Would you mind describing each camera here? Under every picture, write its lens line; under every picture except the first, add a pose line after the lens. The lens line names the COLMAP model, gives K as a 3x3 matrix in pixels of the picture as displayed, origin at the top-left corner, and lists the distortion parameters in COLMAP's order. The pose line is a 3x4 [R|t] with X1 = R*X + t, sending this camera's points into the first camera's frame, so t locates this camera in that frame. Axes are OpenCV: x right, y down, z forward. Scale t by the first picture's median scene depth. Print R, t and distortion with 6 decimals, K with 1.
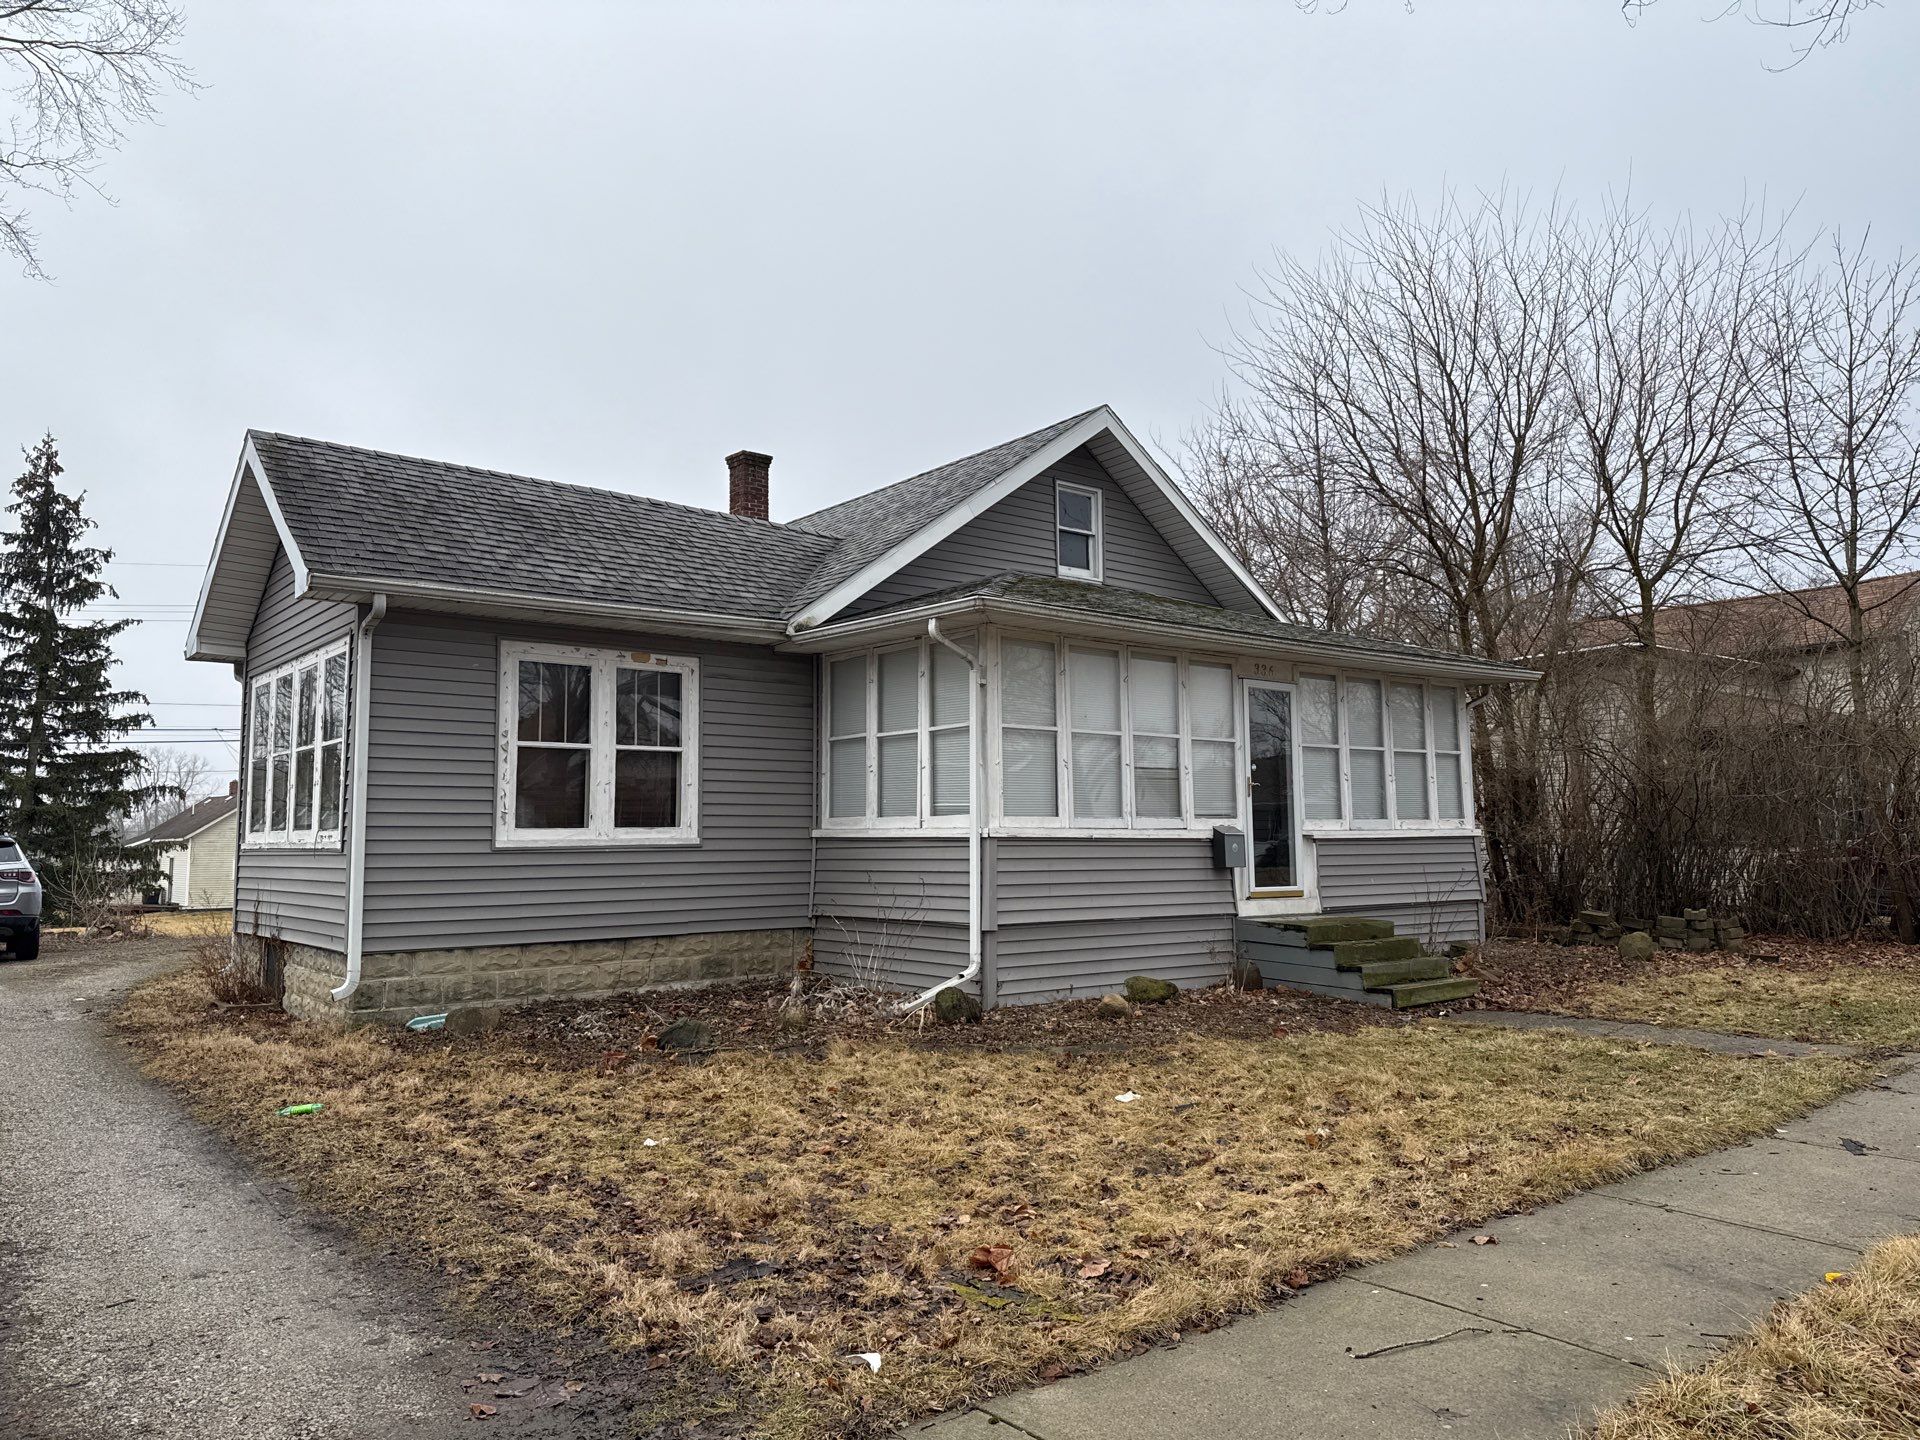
lens RADIAL K [[1363.0, 0, 958.5], [0, 1363.0, 712.9], [0, 0, 1]] dist [0.010177, -0.001411]
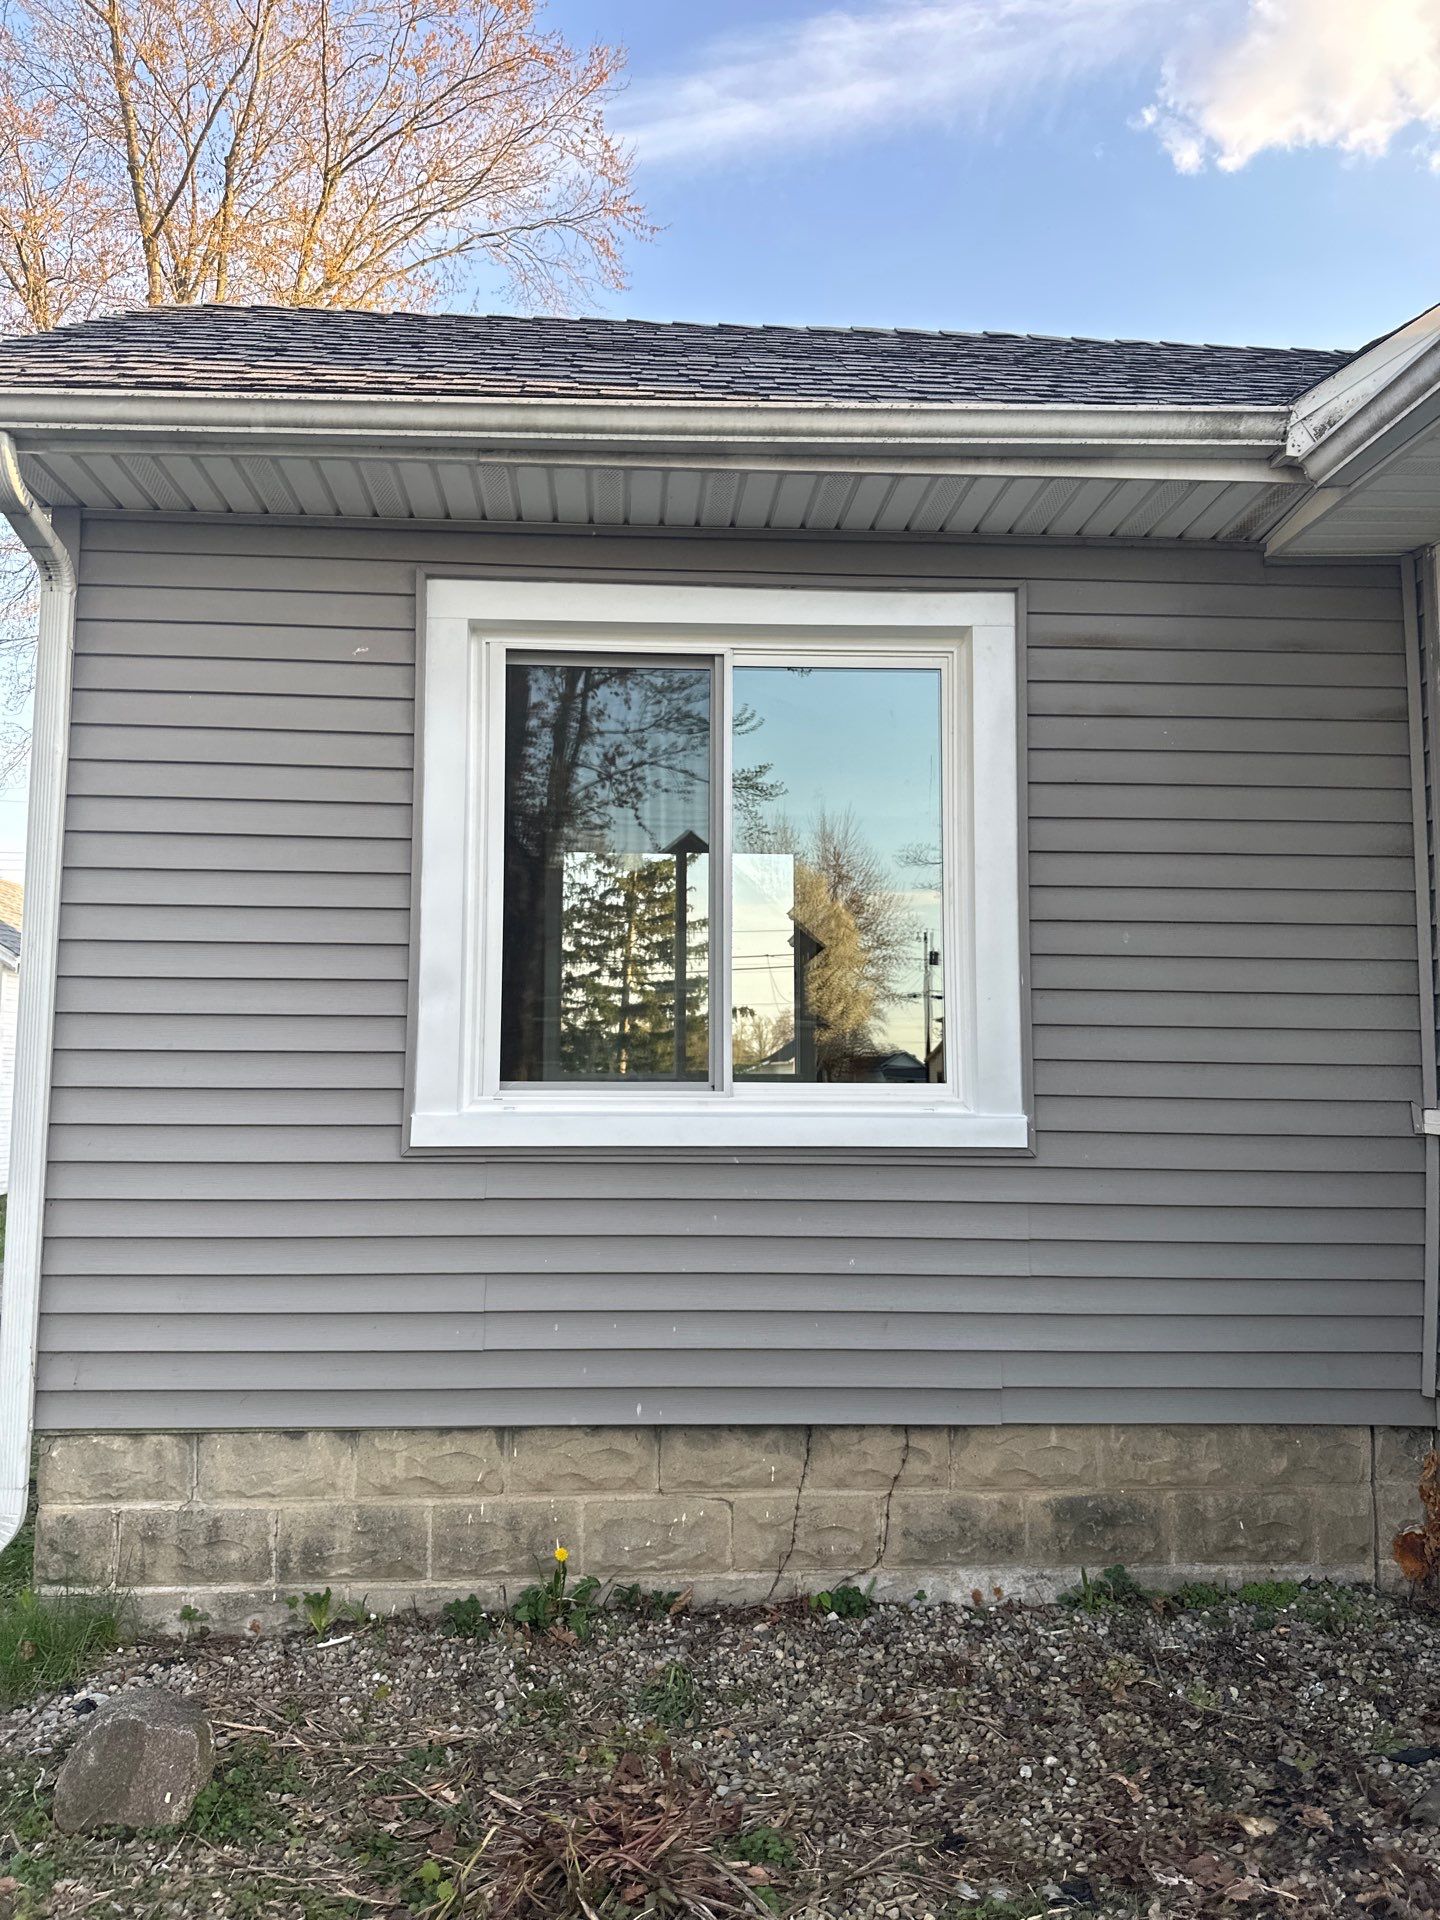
lens RADIAL K [[1363.0, 0, 712.3], [0, 1363.0, 948.9], [0, 0, 1]] dist [0.010177, -0.001411]
pose [[0.814724, -0.036456, -0.578702, -0.066128], [0.040799, 0.999152, -0.005503, 0.050537], [0.578412, -0.019127, 0.815521, 0.738945]]
